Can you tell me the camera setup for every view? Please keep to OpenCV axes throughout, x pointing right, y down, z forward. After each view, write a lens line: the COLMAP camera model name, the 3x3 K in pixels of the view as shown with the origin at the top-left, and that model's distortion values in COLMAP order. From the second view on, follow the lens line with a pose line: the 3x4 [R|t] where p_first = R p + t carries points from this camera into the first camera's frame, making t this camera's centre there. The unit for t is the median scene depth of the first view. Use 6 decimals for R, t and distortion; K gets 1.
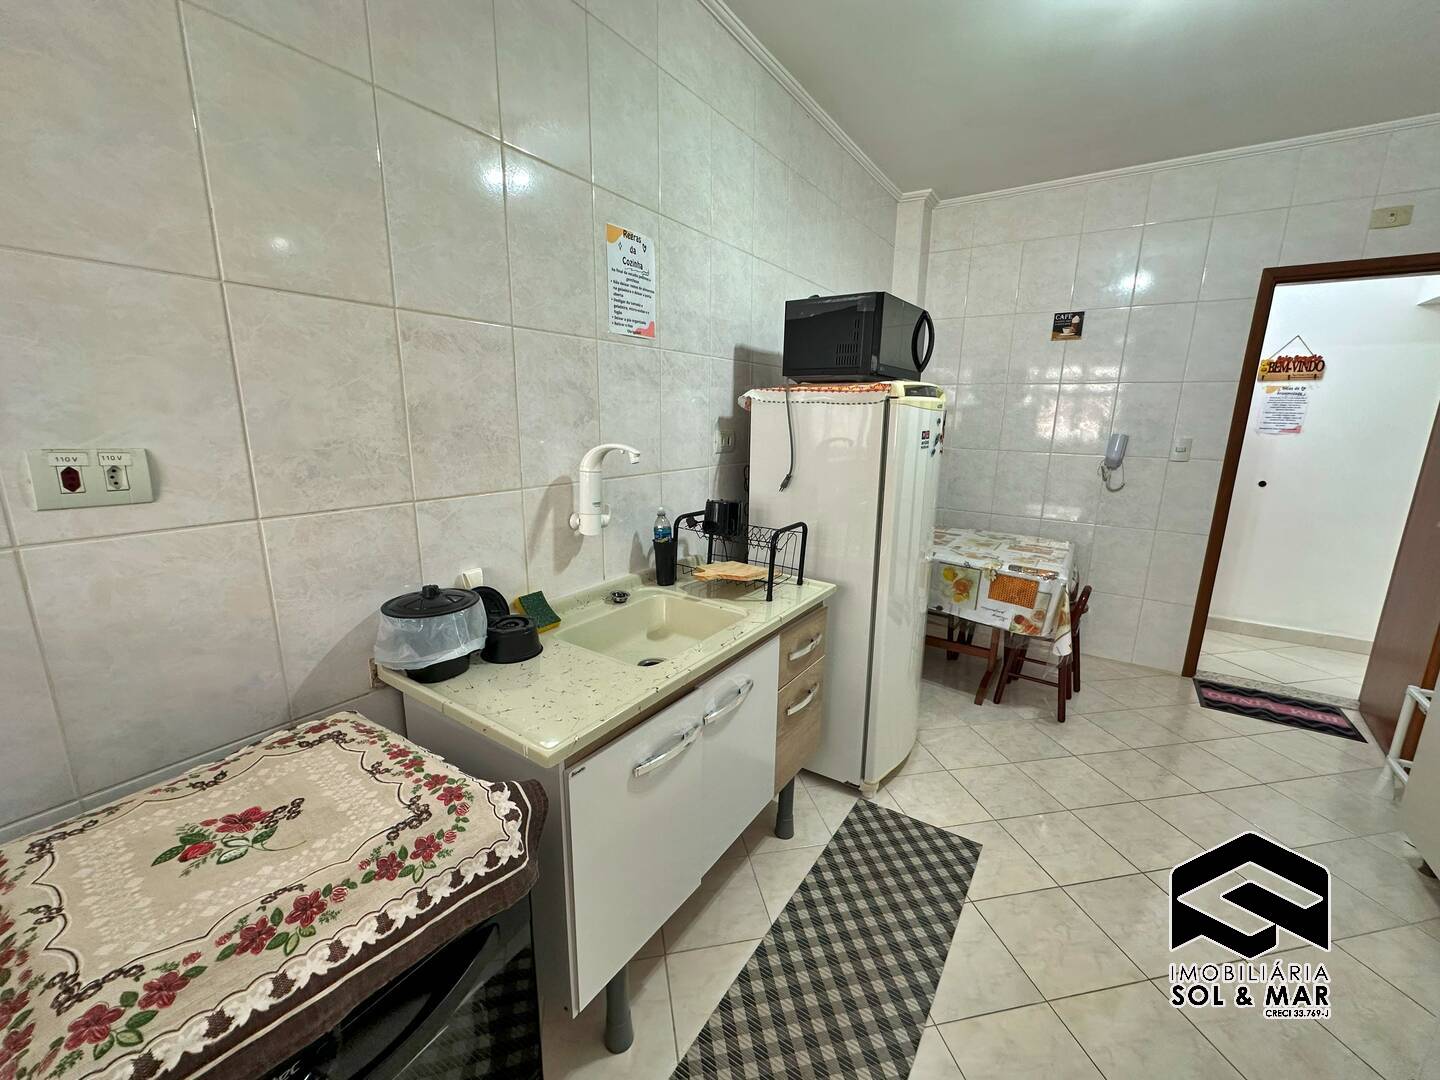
lens RADIAL K [[581.0, 0, 719.6], [0, 581.0, 540.4], [0, 0, 1]] dist [-0.003654, 0.001017]
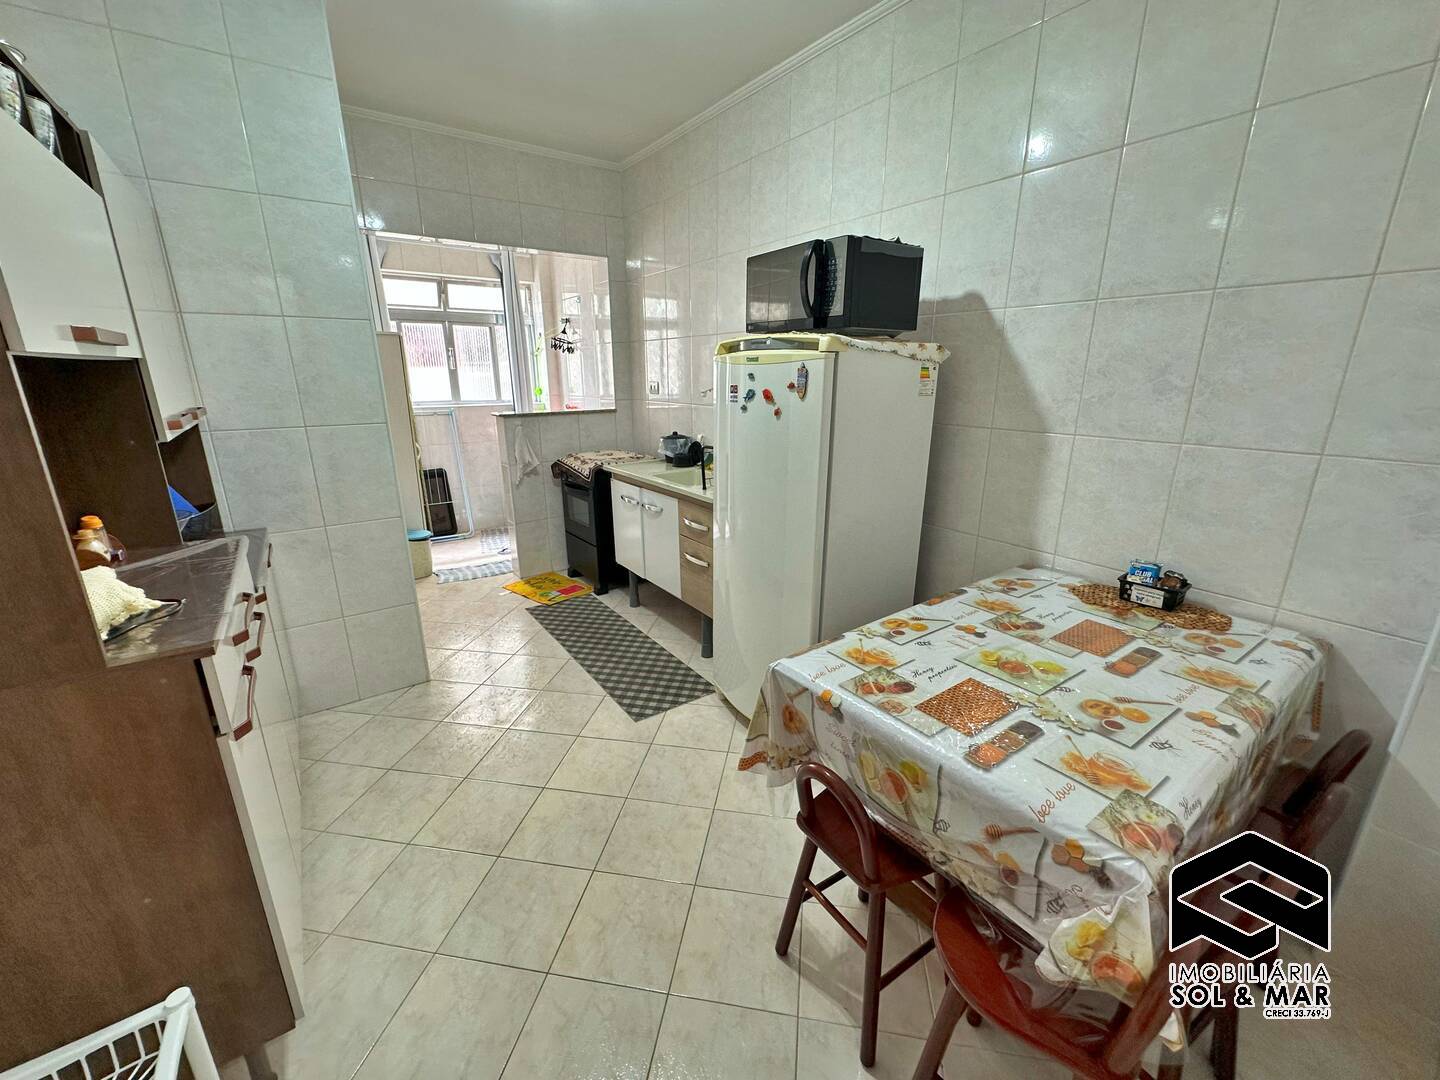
lens RADIAL K [[581.0, 0, 719.5], [0, 581.0, 540.5], [0, 0, 1]] dist [-0.003654, 0.001017]
pose [[-0.362073, 0.248360, -0.898455, 1.401448], [-0.201924, 0.920069, 0.335709, -0.283950], [0.910017, 0.302970, -0.282982, 1.390663]]
